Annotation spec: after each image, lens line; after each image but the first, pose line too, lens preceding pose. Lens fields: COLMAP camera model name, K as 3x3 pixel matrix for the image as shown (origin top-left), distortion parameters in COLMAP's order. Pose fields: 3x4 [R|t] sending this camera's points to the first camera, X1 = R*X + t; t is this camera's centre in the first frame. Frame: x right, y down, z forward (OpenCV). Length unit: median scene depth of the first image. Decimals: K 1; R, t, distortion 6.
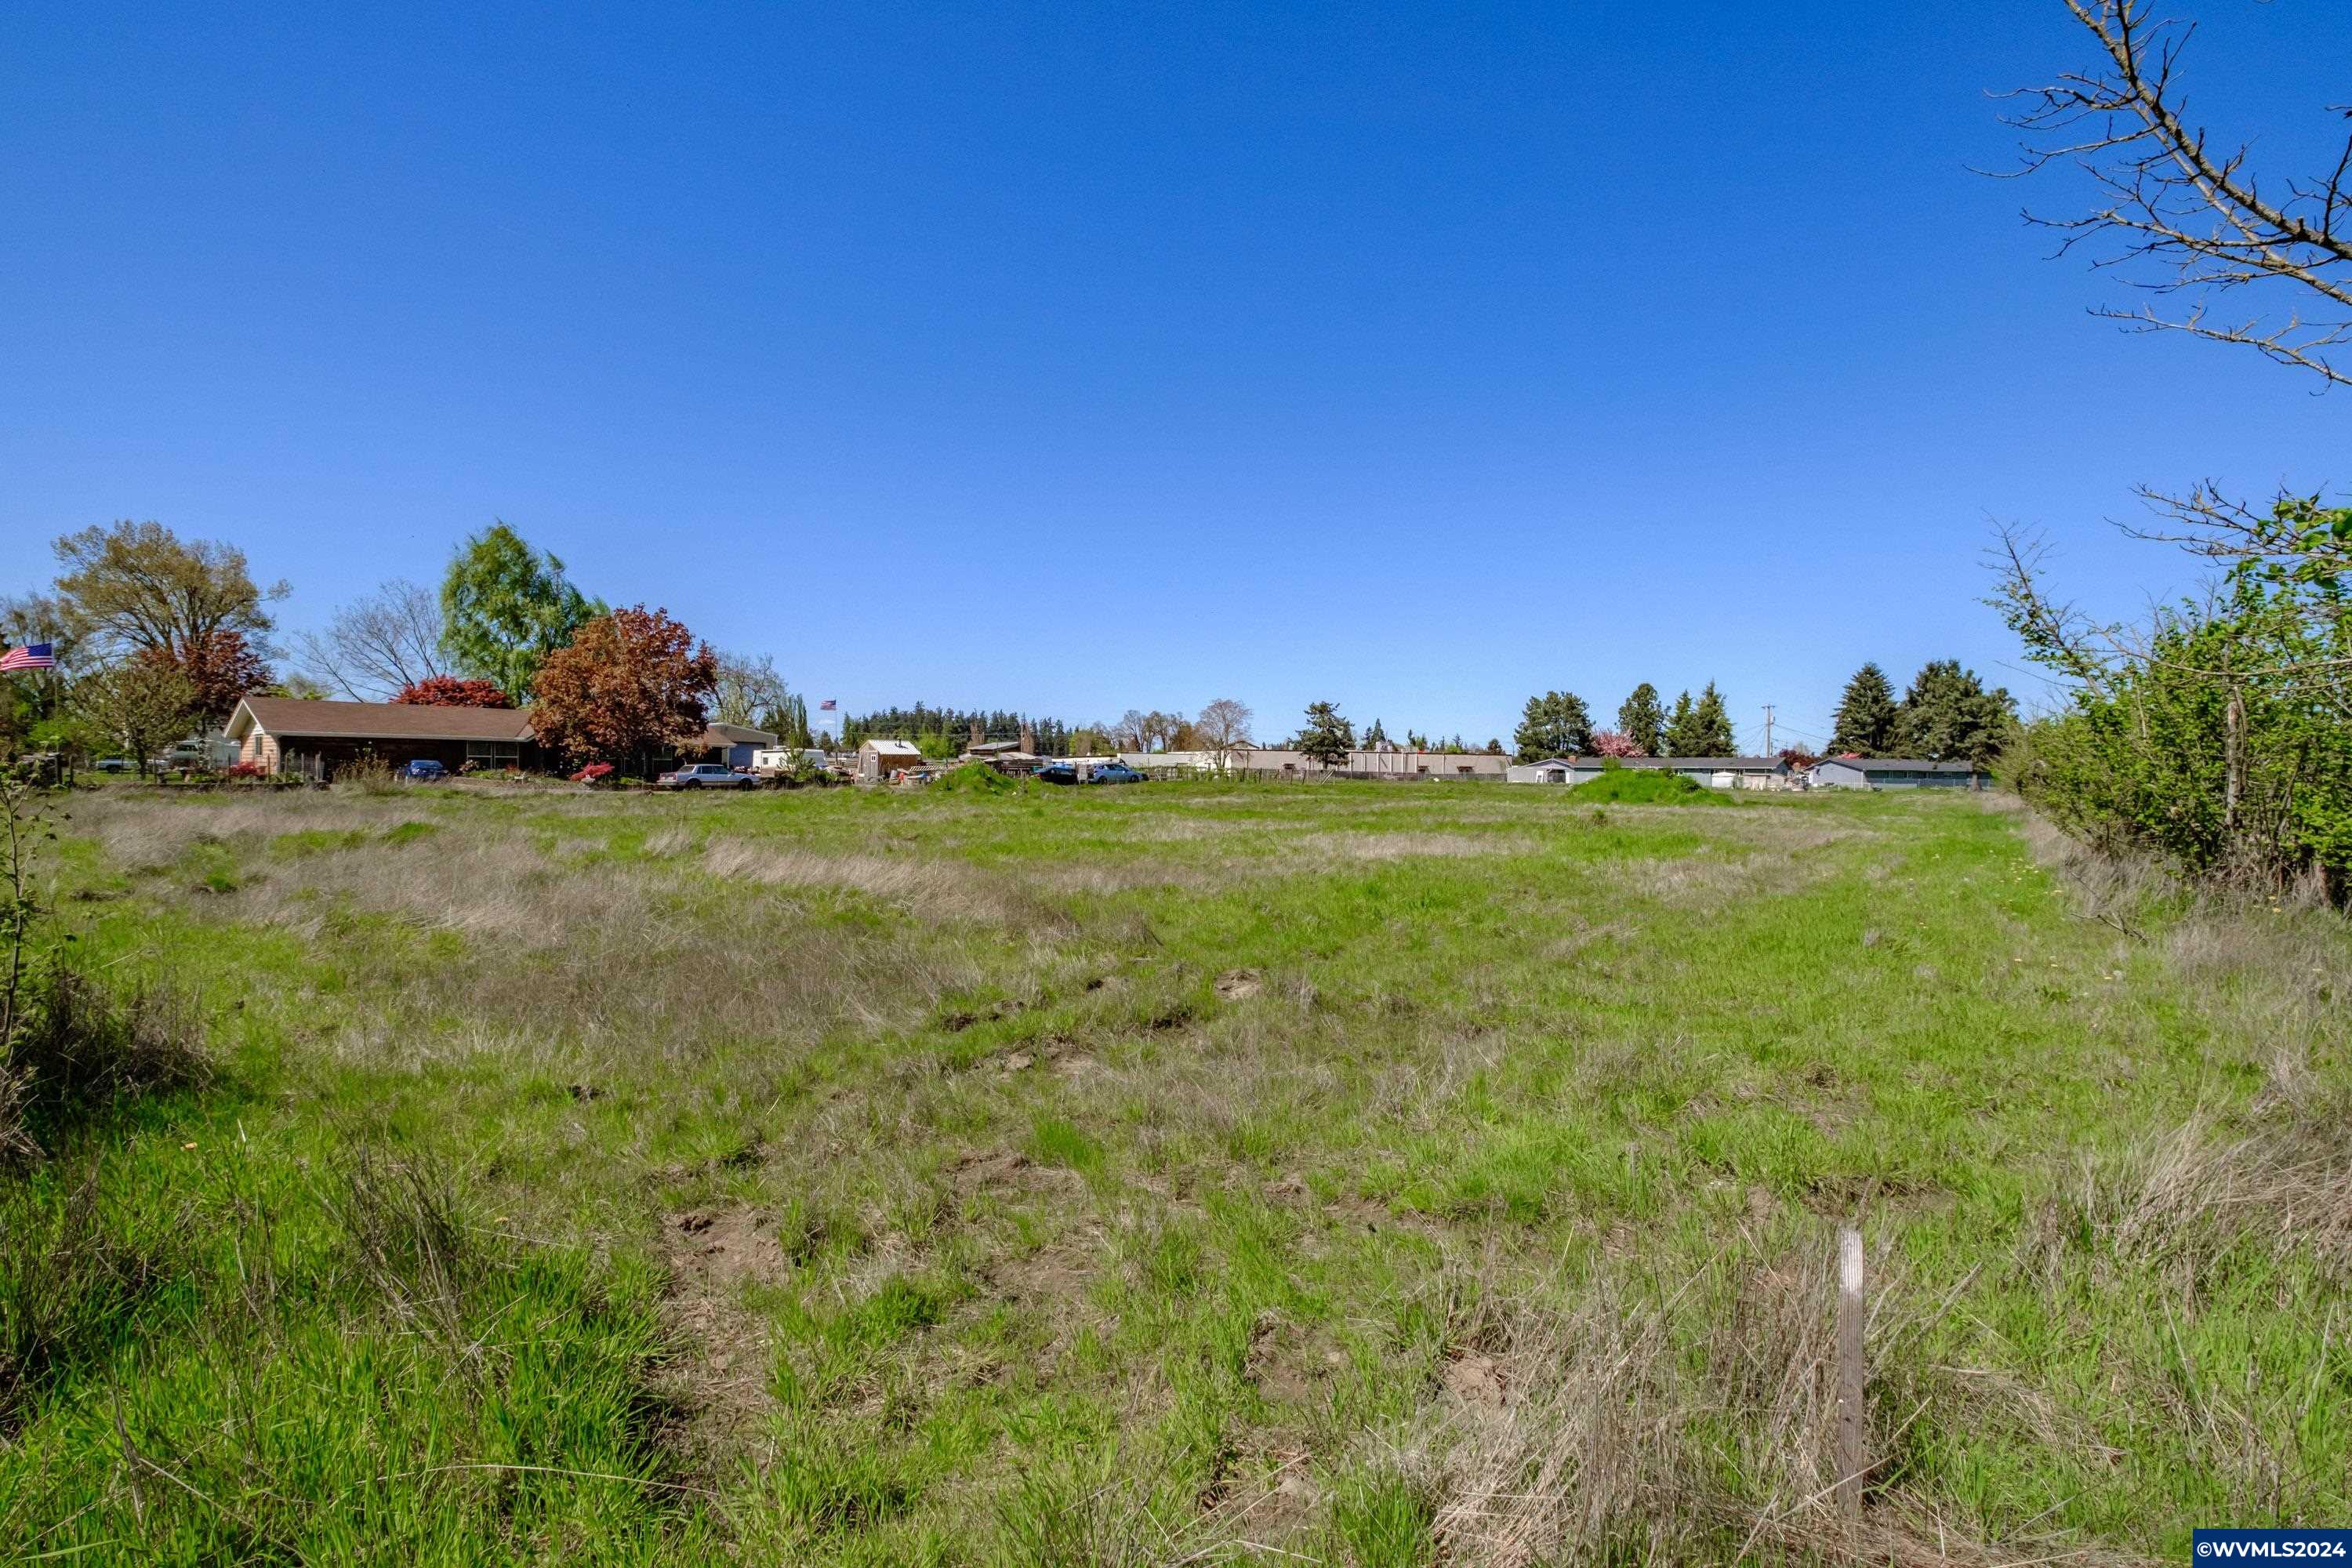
lens RADIAL K [[1004.2, 0, 1151.8], [0, 1004.2, 790.7], [0, 0, 1]] dist [-0.006025, -0.000093]
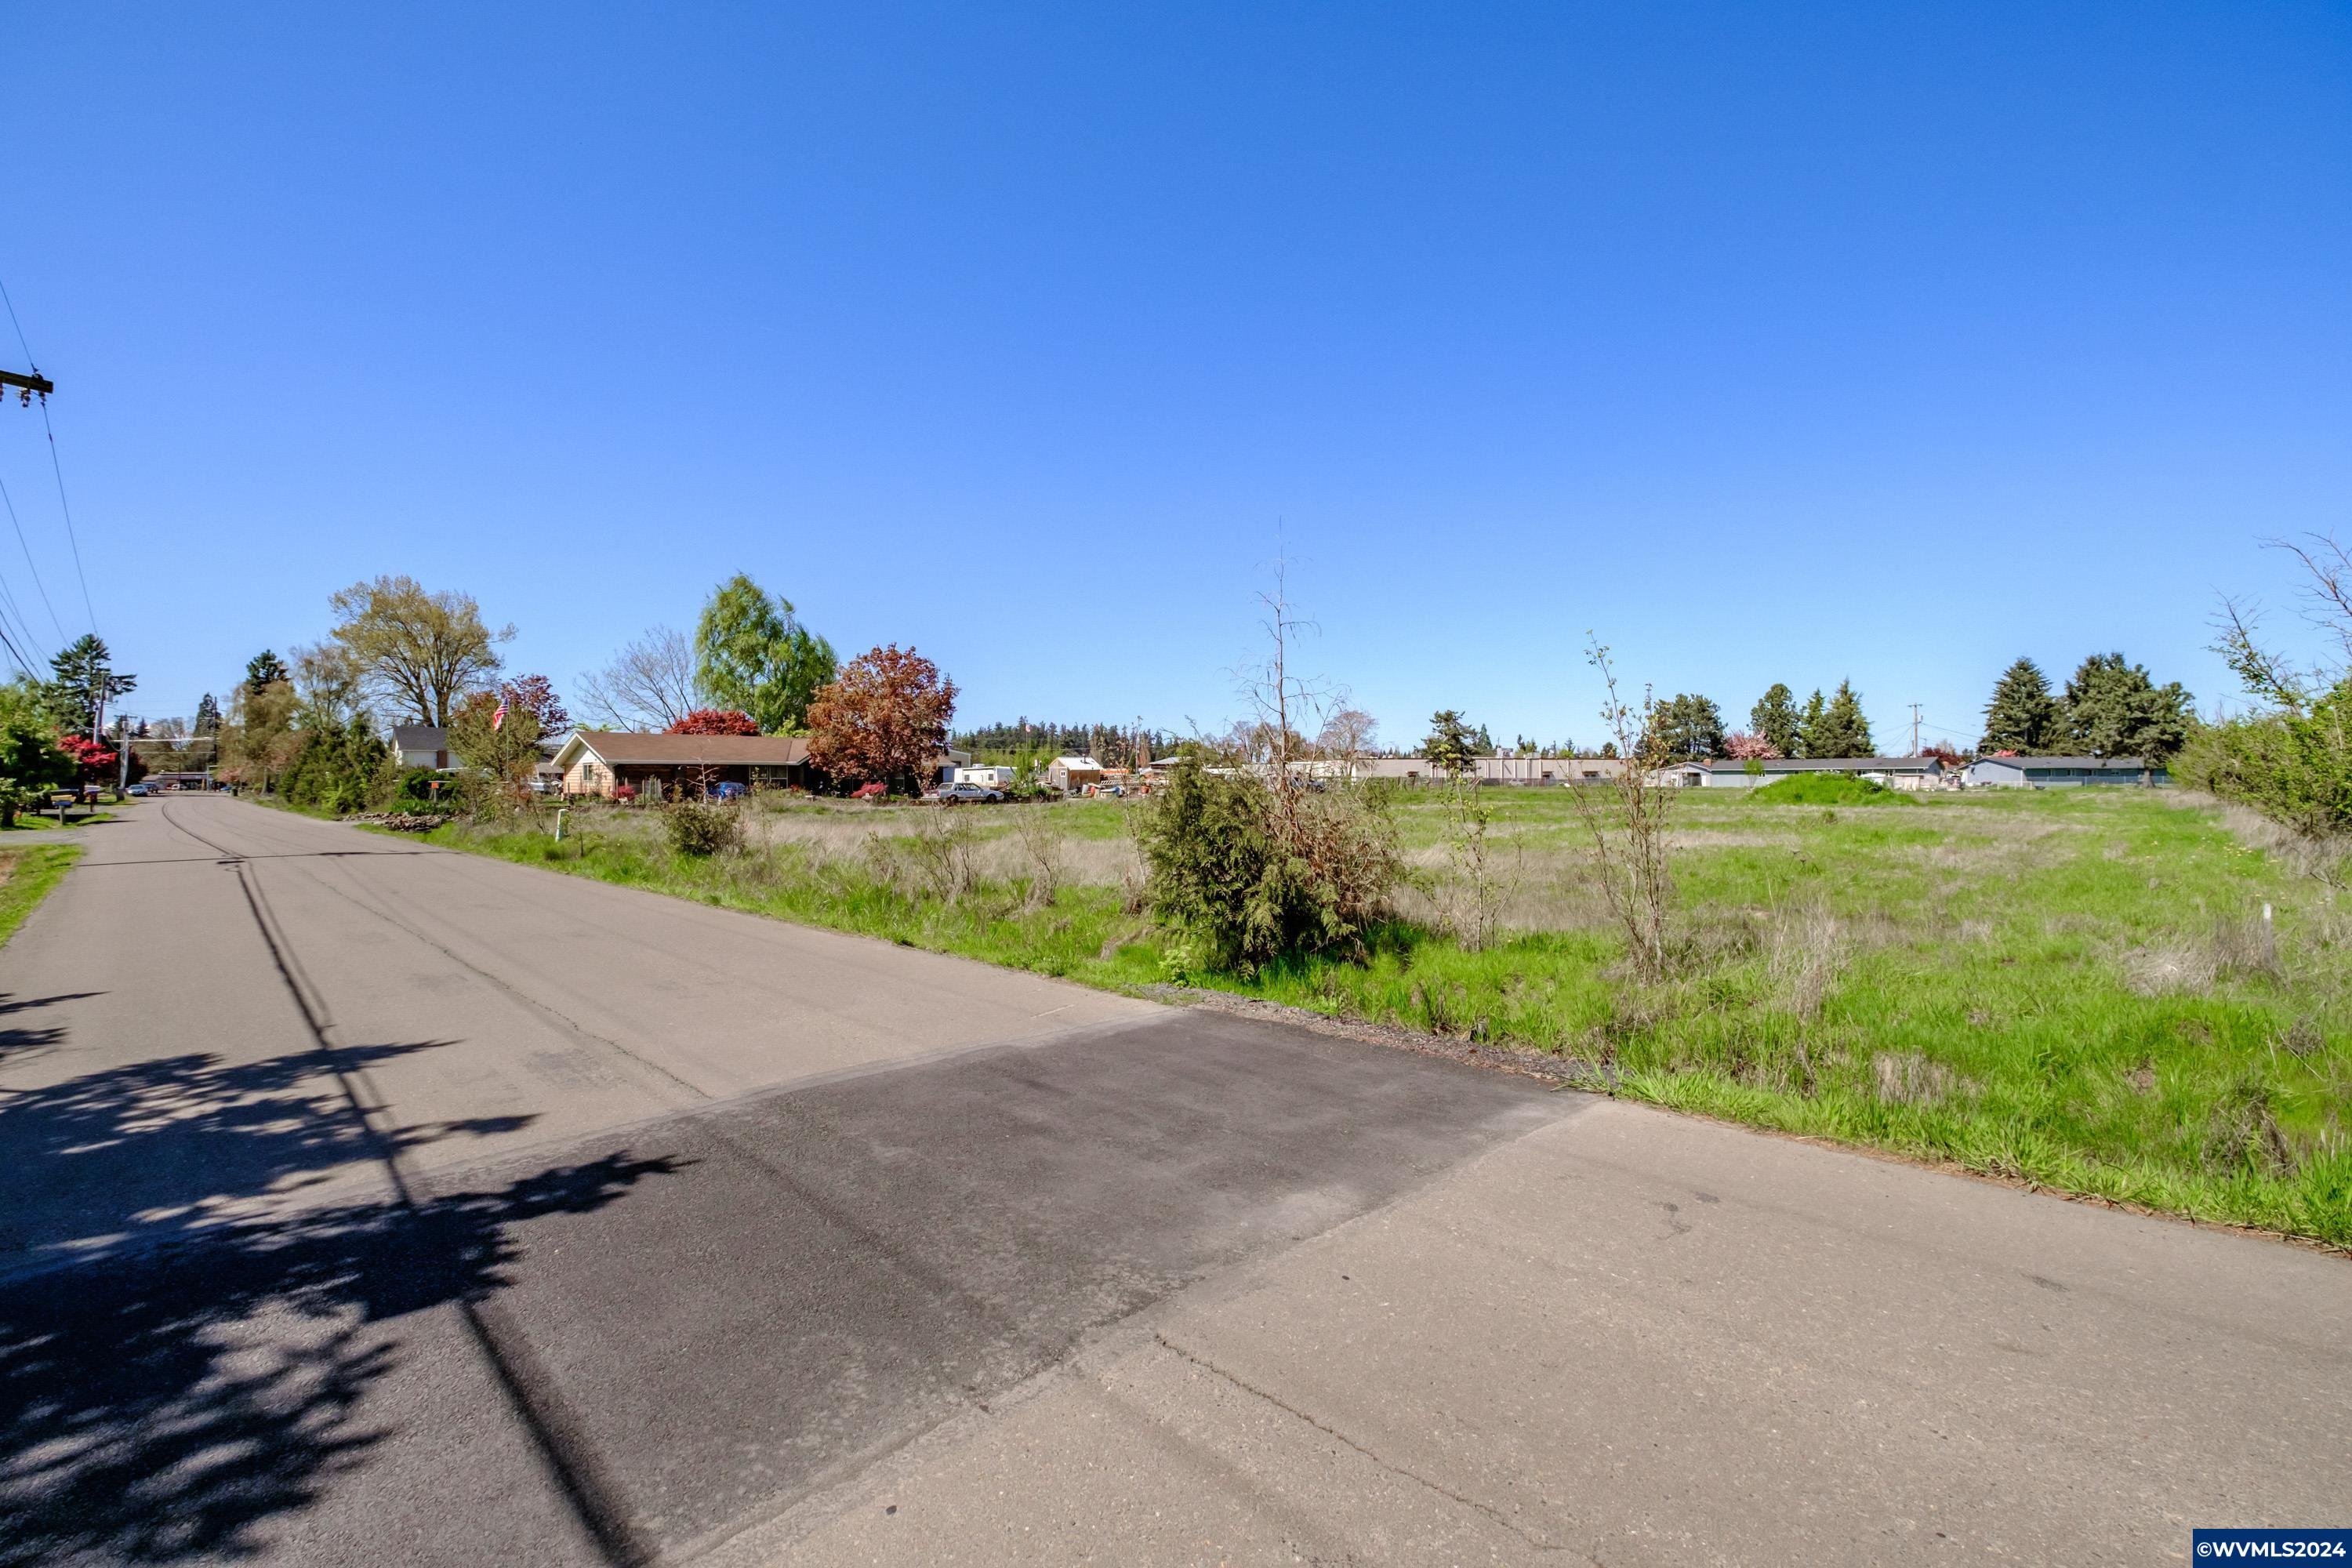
lens RADIAL K [[1004.2, 0, 1151.8], [0, 1004.2, 790.7], [0, 0, 1]] dist [-0.006025, -0.000093]
pose [[0.995874, -0.015457, -0.089421, -0.054277], [0.014539, 0.999835, -0.010918, -0.000458], [0.089575, 0.009573, 0.995934, -0.054017]]
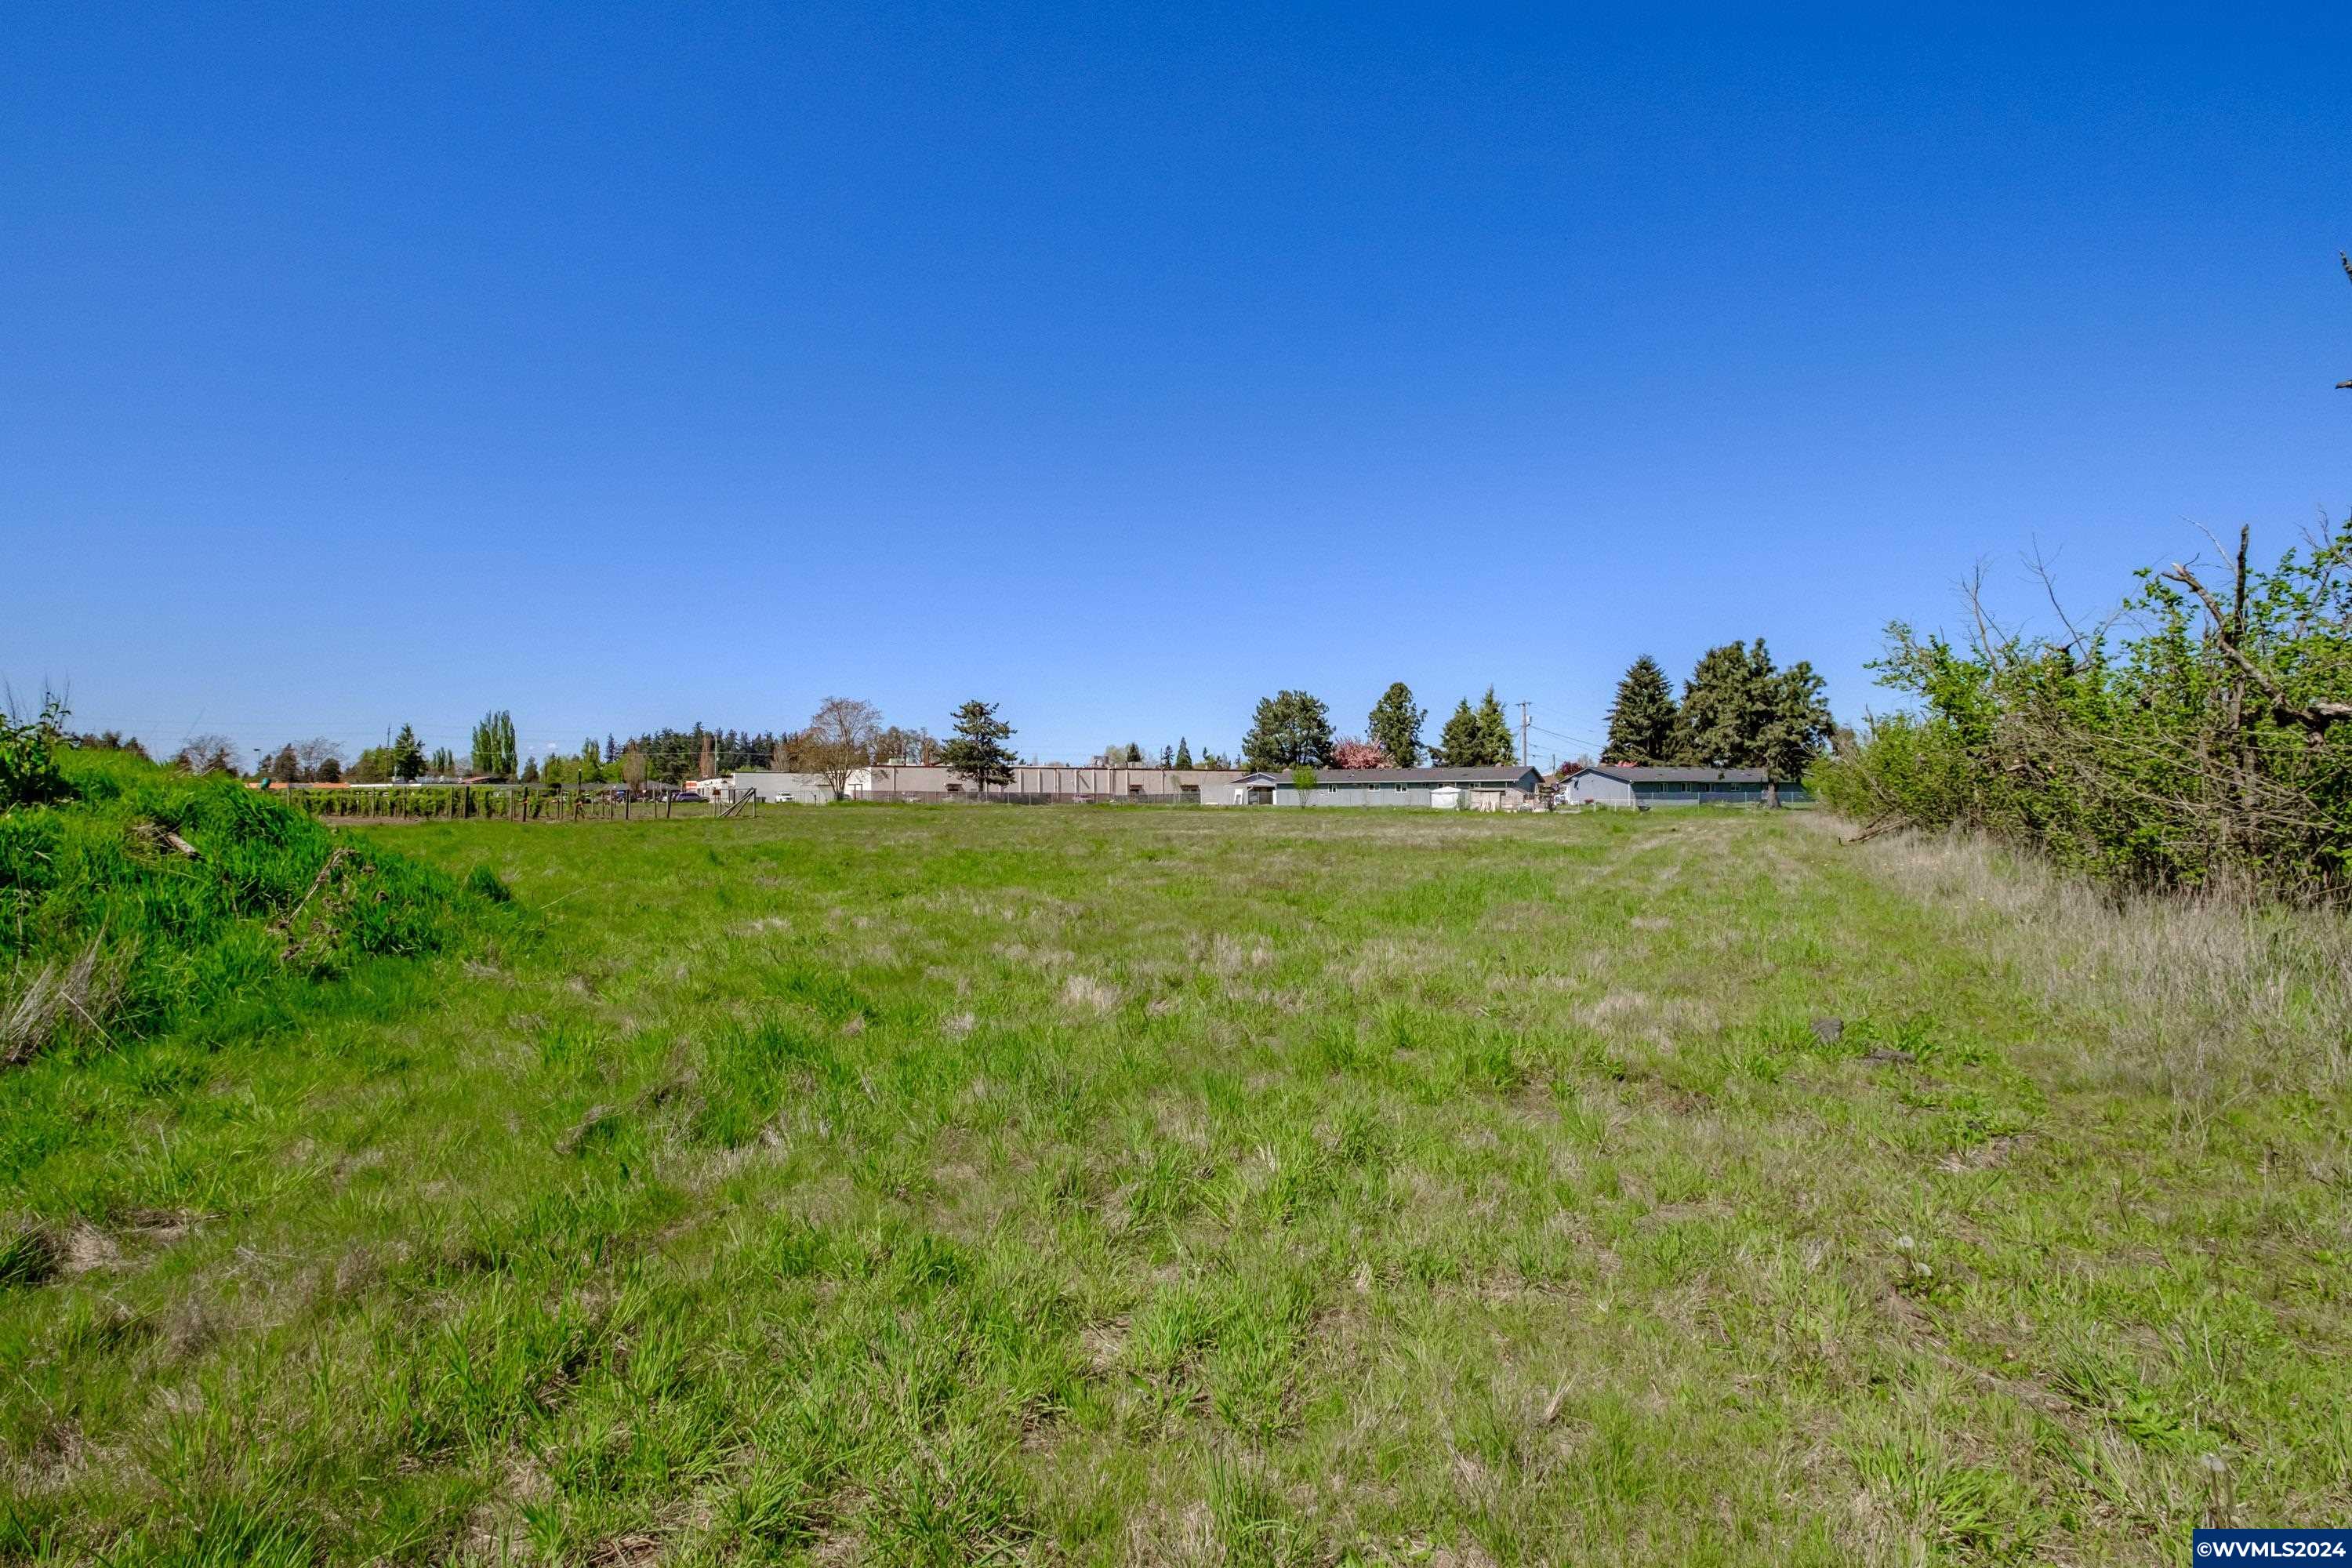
lens RADIAL K [[977.5, 0, 1176.0], [0, 977.5, 784.0], [0, 0, 1]] dist [0.013571, -0.000040]
pose [[0.987351, -0.013106, 0.158008, 0.280967], [0.017852, 0.999430, -0.028656, -0.004417], [-0.157542, 0.031114, 0.987022, 0.359410]]
